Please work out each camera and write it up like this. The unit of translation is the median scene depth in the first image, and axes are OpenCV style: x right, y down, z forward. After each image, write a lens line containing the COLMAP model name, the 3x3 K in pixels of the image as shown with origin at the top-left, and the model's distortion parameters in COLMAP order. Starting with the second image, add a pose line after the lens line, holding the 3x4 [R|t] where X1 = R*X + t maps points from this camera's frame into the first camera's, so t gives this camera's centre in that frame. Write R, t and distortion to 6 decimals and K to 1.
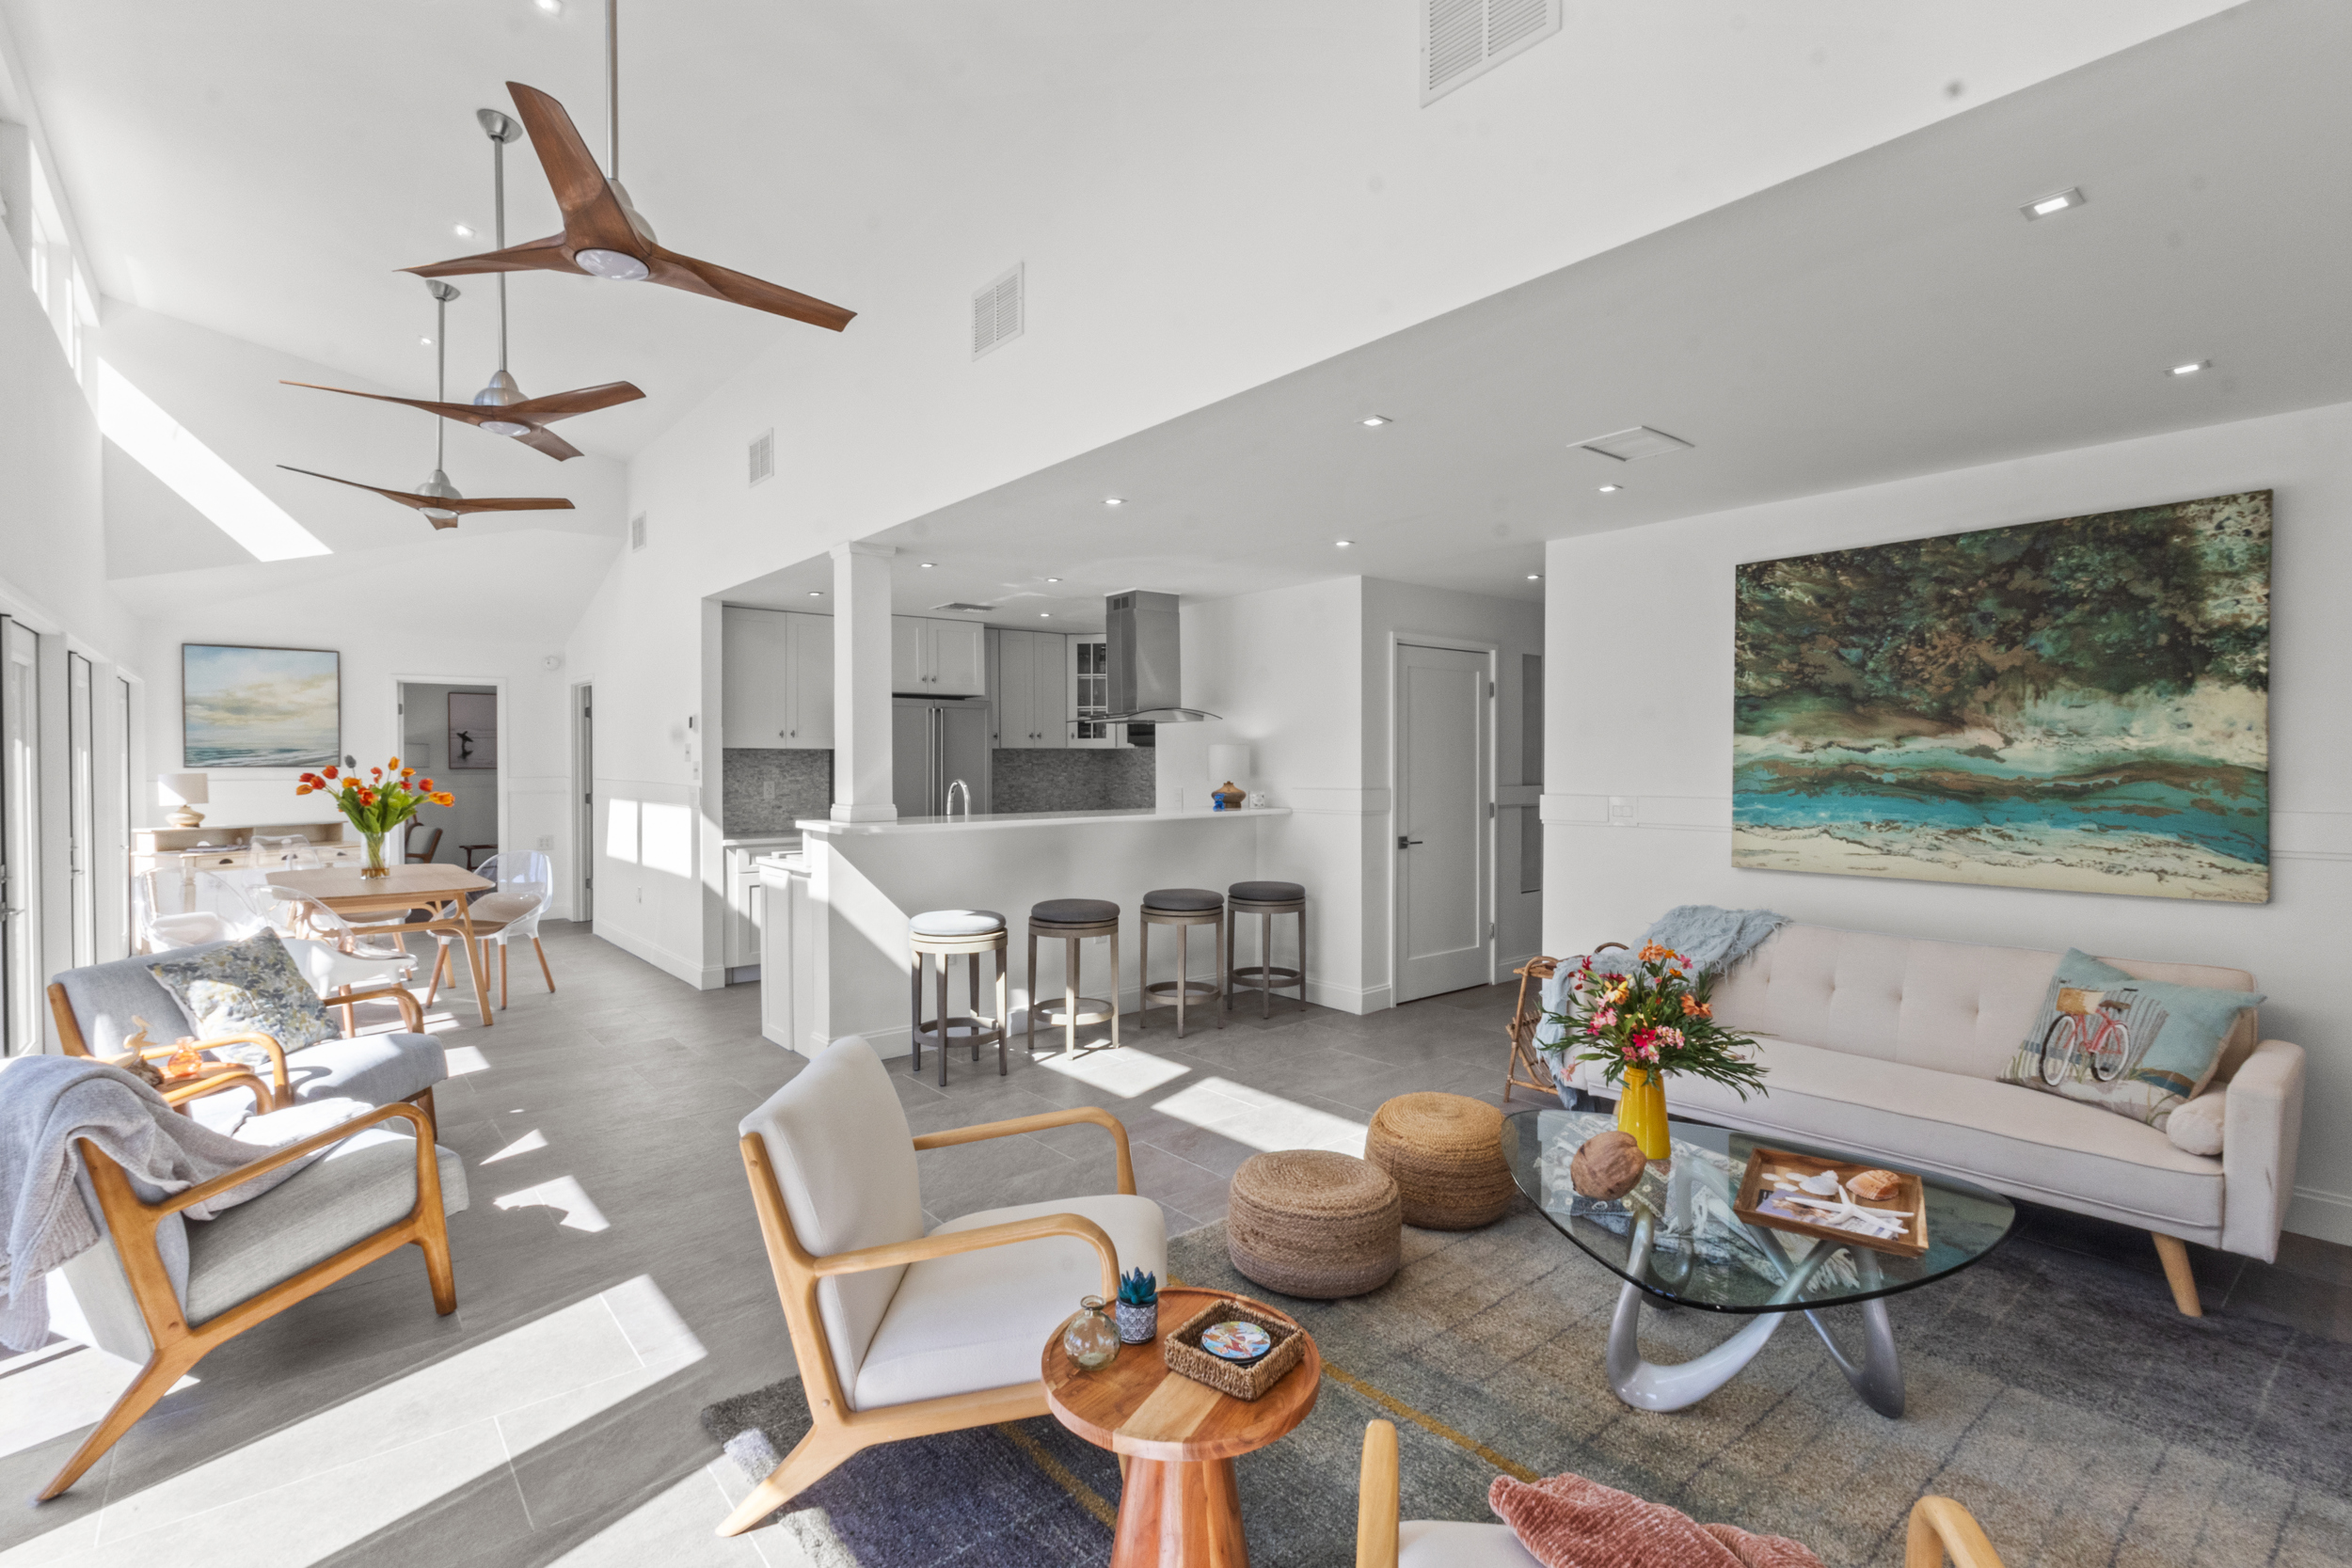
lens RADIAL K [[1089.1, 0, 1178.7], [0, 1089.1, 751.0], [0, 0, 1]] dist [0.002433, -0.000079]
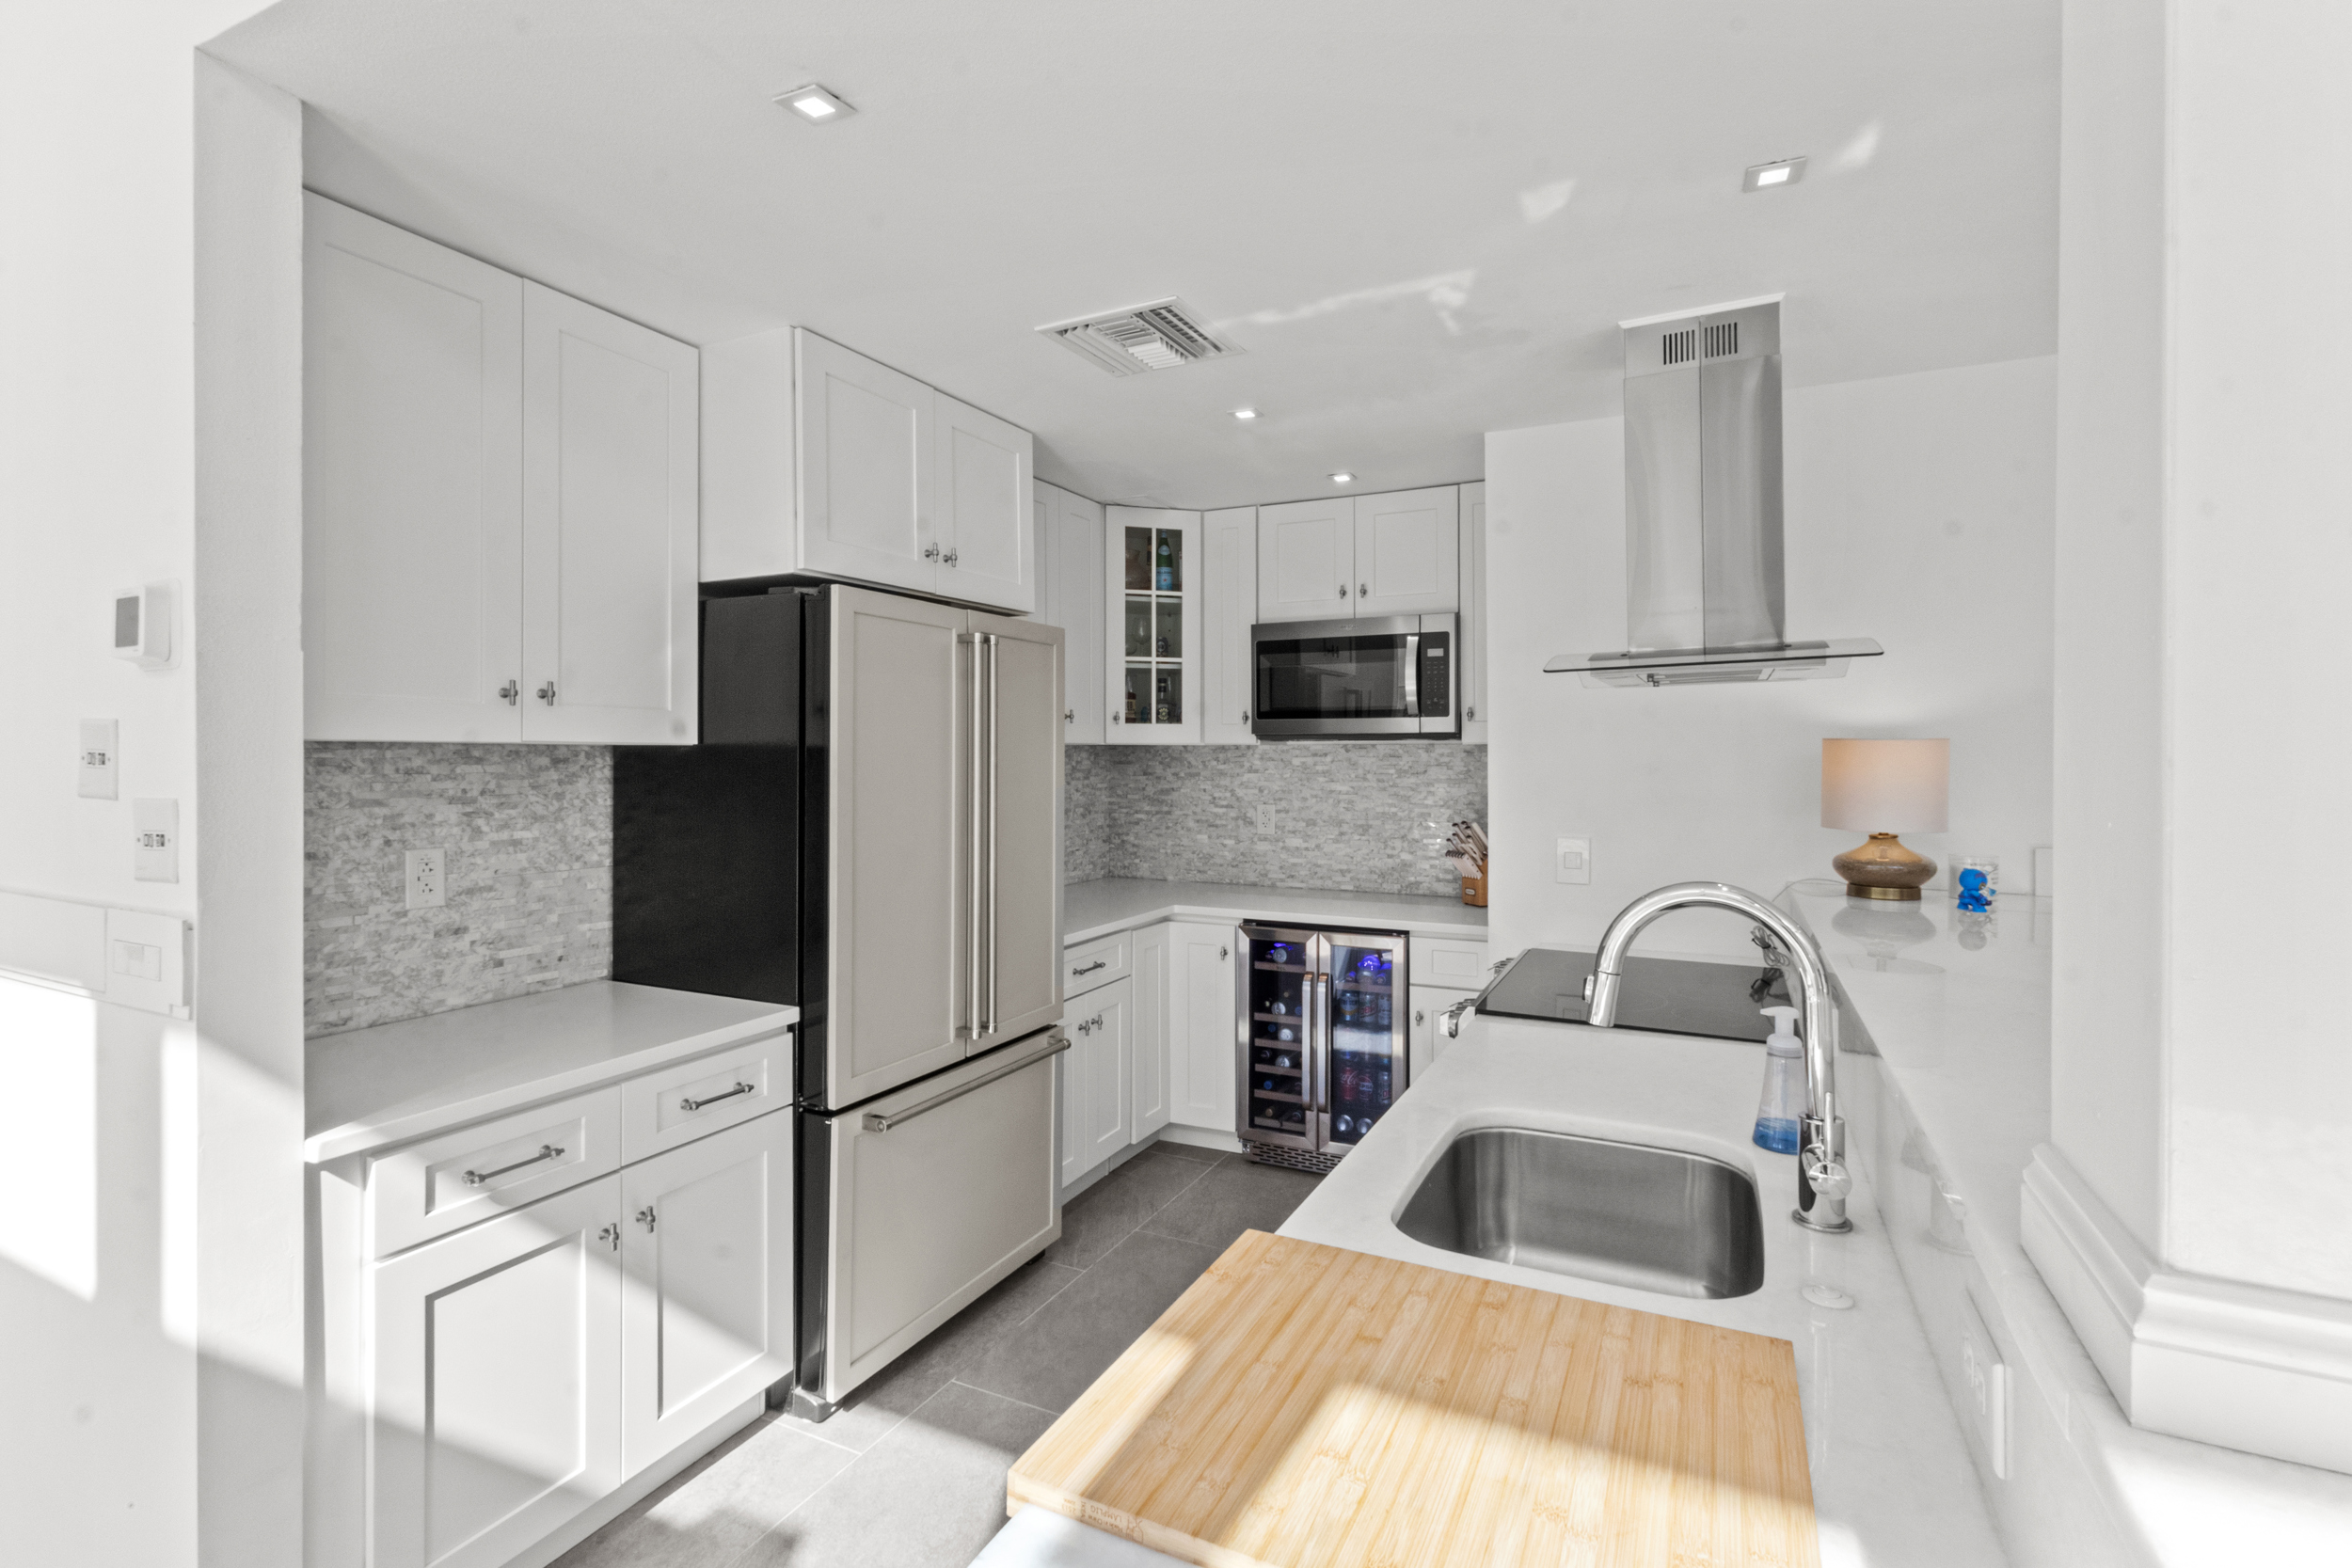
lens RADIAL K [[1089.1, 0, 1178.7], [0, 1089.1, 751.0], [0, 0, 1]] dist [0.002433, -0.000079]
pose [[0.920208, 0.001740, 0.391427, -0.302475], [-0.003863, 0.999982, 0.004637, -0.002254], [-0.391412, -0.005779, 0.920197, 0.638823]]
